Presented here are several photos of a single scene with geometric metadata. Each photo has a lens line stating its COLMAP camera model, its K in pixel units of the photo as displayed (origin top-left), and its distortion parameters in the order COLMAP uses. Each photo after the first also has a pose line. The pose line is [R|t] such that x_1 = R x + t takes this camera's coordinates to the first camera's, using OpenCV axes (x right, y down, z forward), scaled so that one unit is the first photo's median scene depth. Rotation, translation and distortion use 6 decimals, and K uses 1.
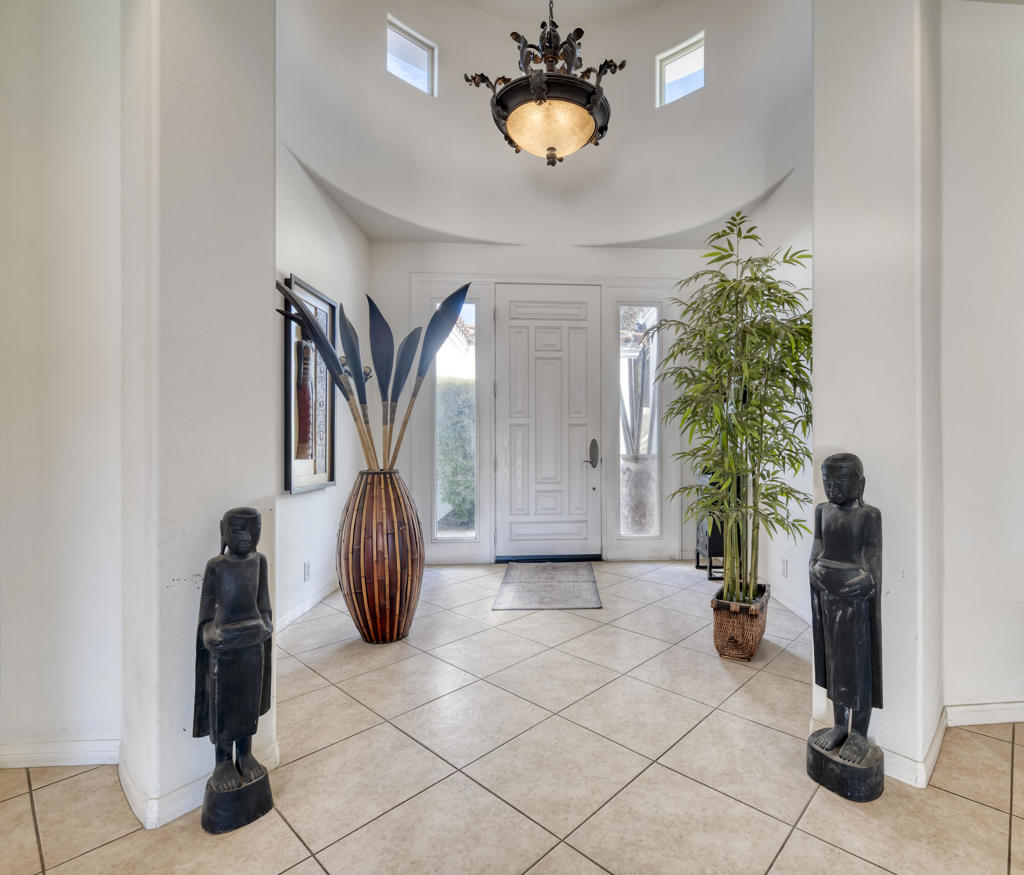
lens RADIAL K [[515.0, 0, 580.5], [0, 515.0, 438.5], [0, 0, 1]] dist [0.001840, 0.000668]
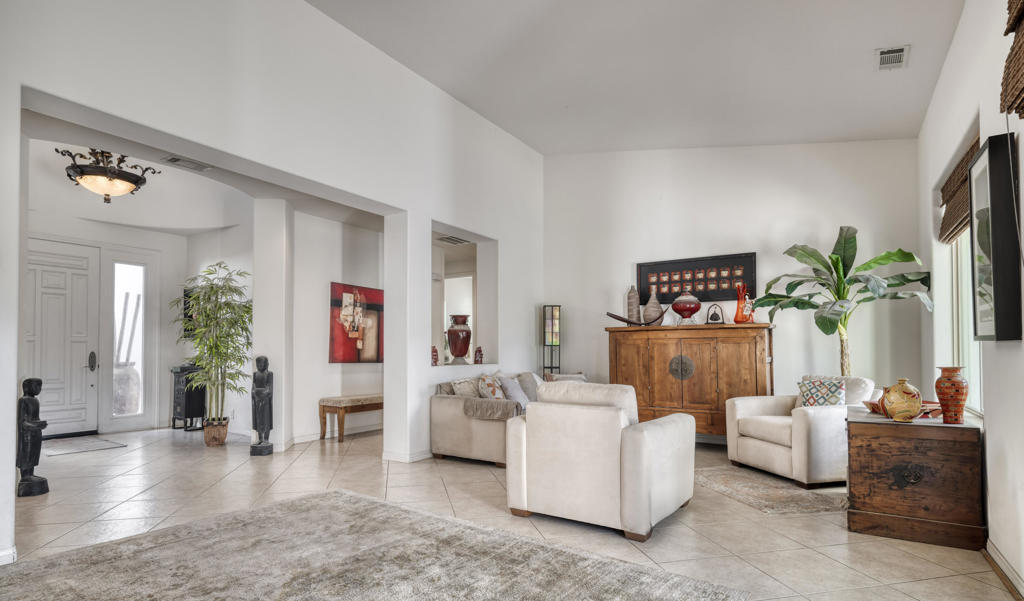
lens RADIAL K [[514.6, 0, 511.9], [0, 514.6, 343.0], [0, 0, 1]] dist [-0.003474, 0.000022]
pose [[0.596575, 0.014548, 0.802425, -0.703401], [-0.000983, 0.999848, -0.017396, 0.001577], [-0.802556, 0.009589, 0.596499, -1.340433]]
